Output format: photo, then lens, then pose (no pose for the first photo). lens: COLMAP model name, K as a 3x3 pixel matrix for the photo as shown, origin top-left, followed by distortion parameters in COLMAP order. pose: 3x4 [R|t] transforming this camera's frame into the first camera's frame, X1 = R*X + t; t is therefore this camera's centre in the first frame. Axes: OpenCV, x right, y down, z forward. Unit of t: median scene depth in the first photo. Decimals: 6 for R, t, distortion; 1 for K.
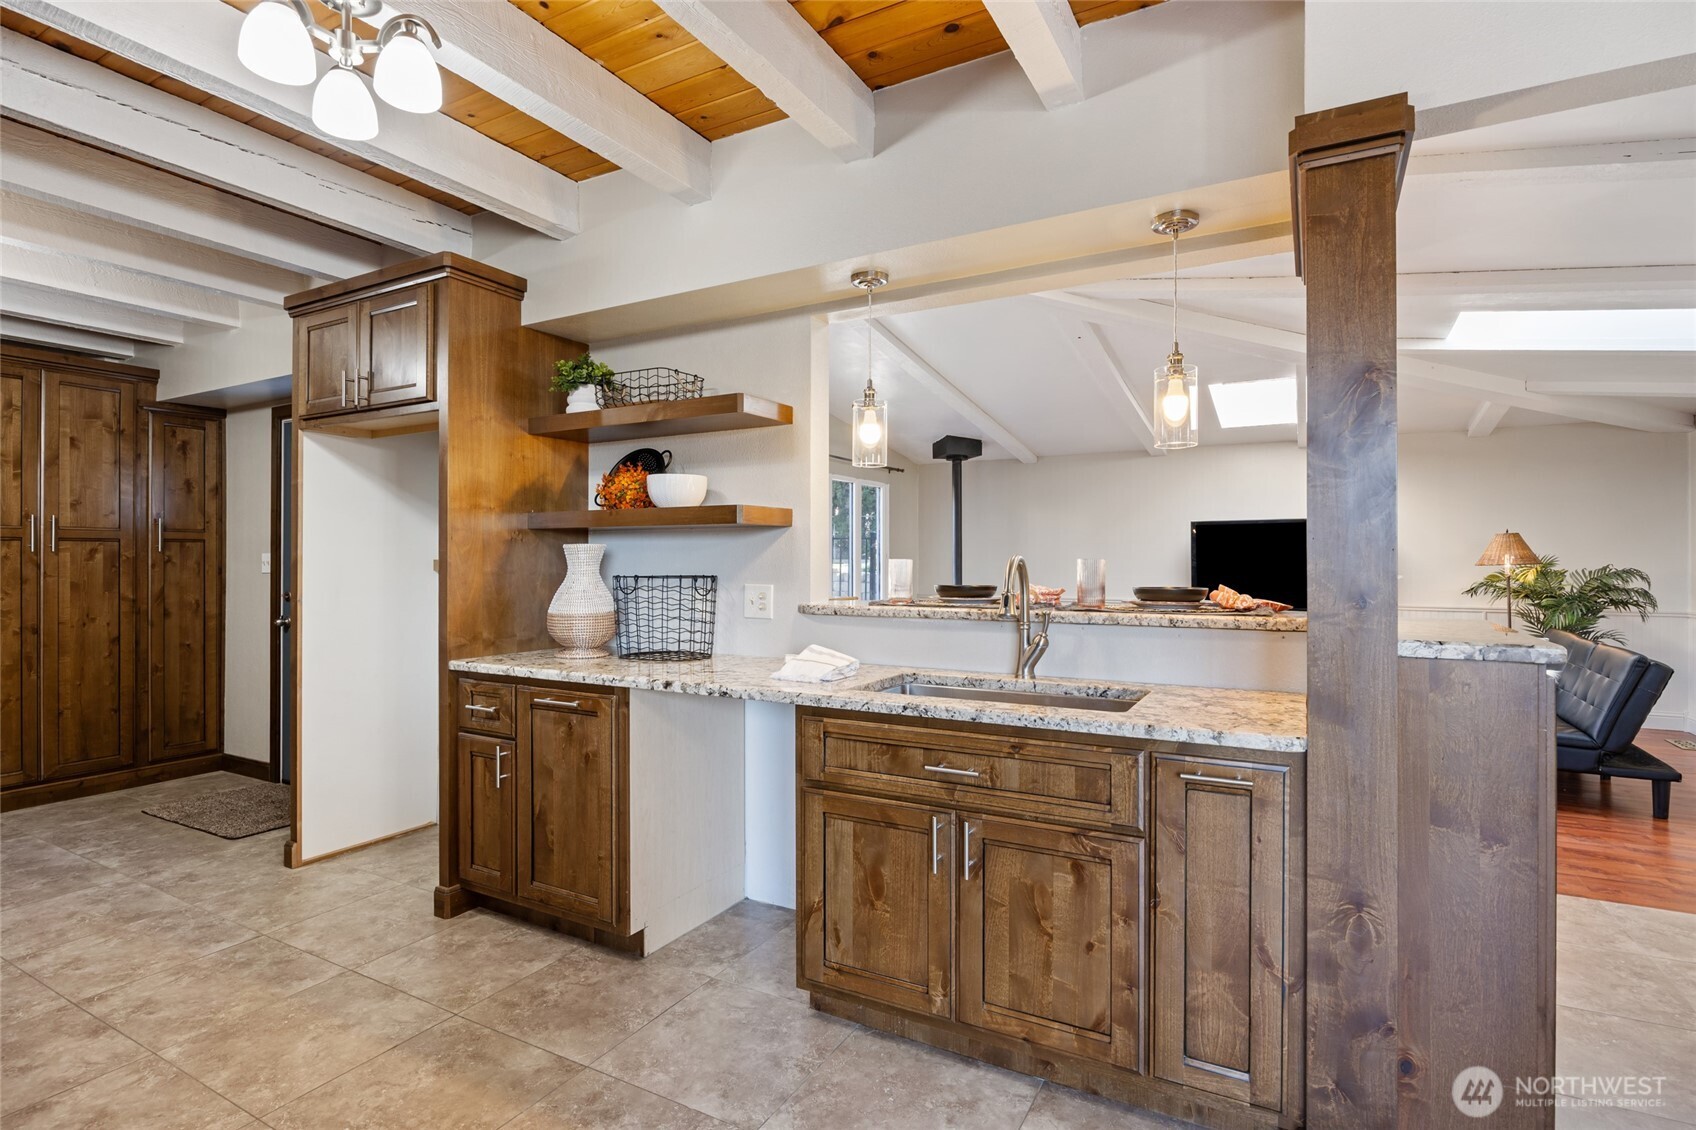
lens RADIAL K [[842.0, 0, 849.8], [0, 842.0, 545.2], [0, 0, 1]] dist [-0.013902, 0.000399]
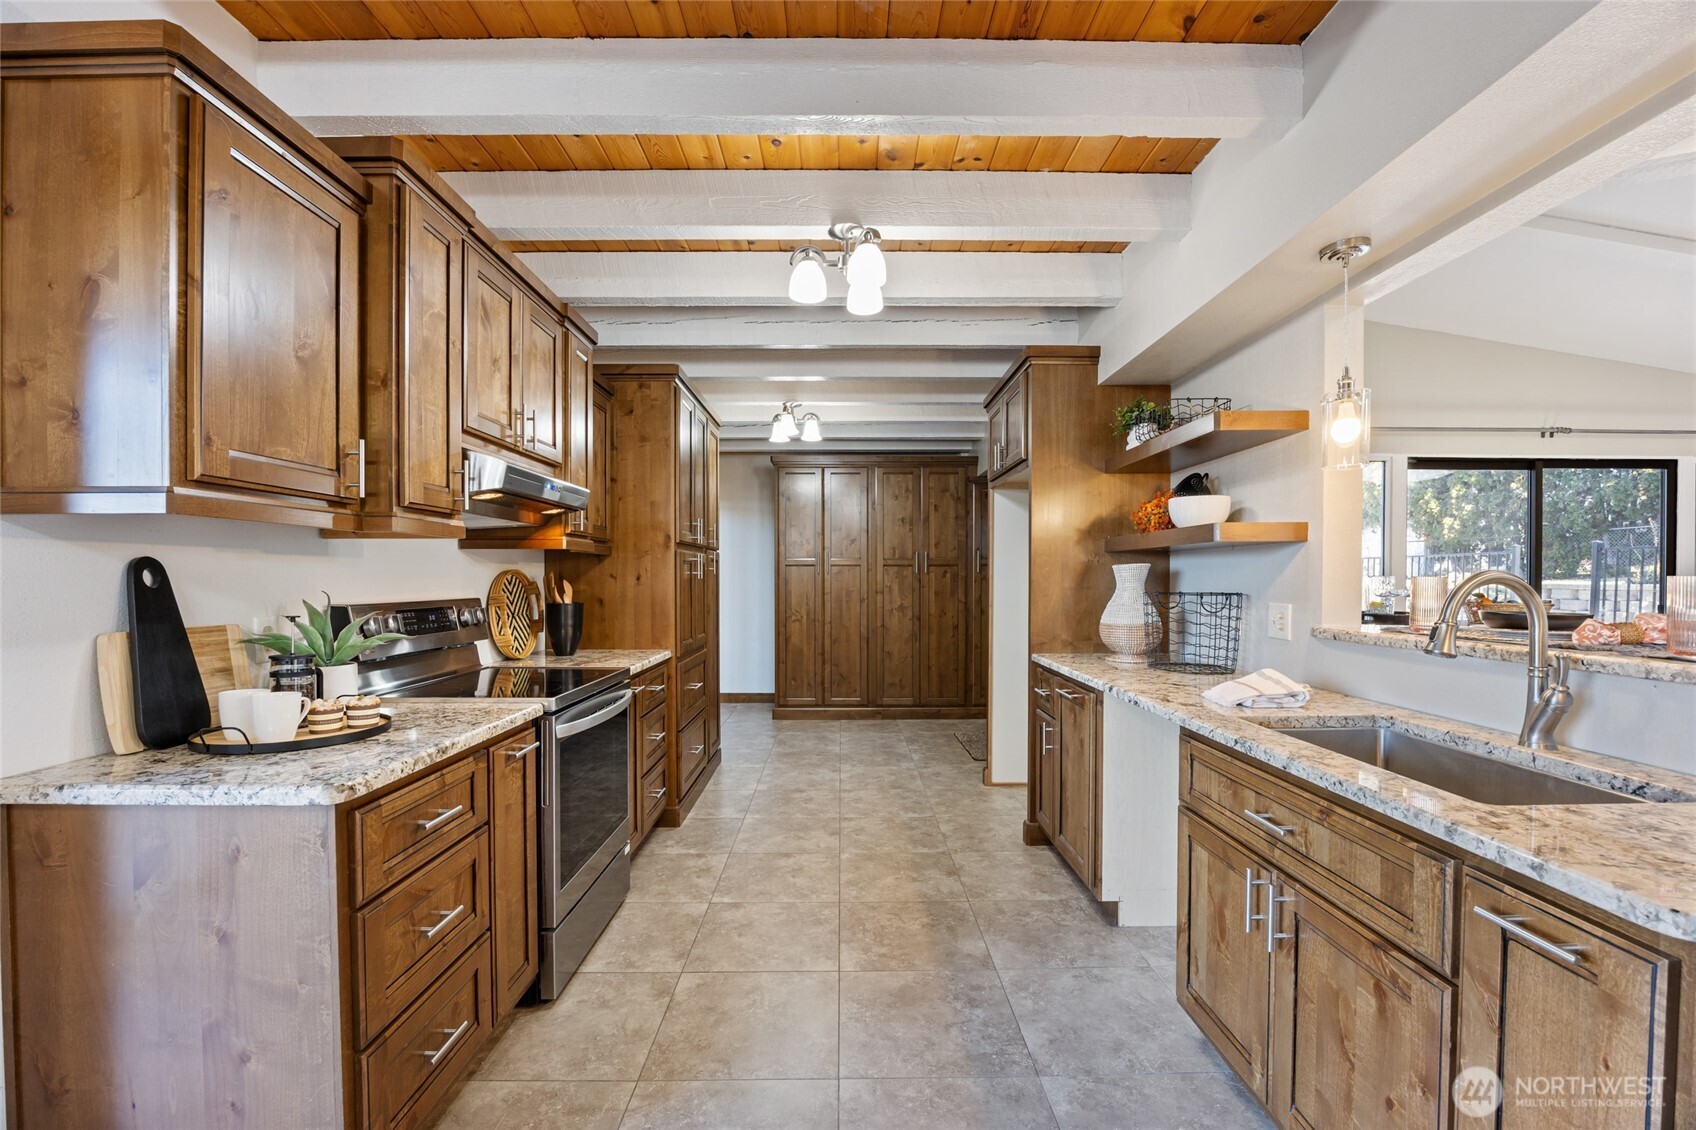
lens RADIAL K [[729.5, 0, 842.7], [0, 729.5, 572.1], [0, 0, 1]] dist [-0.018259, 0.000647]
pose [[0.482975, -0.006937, -0.875607, 0.388480], [0.017263, 0.999850, 0.001601, 0.001392], [0.875464, -0.015888, 0.483022, 0.180242]]
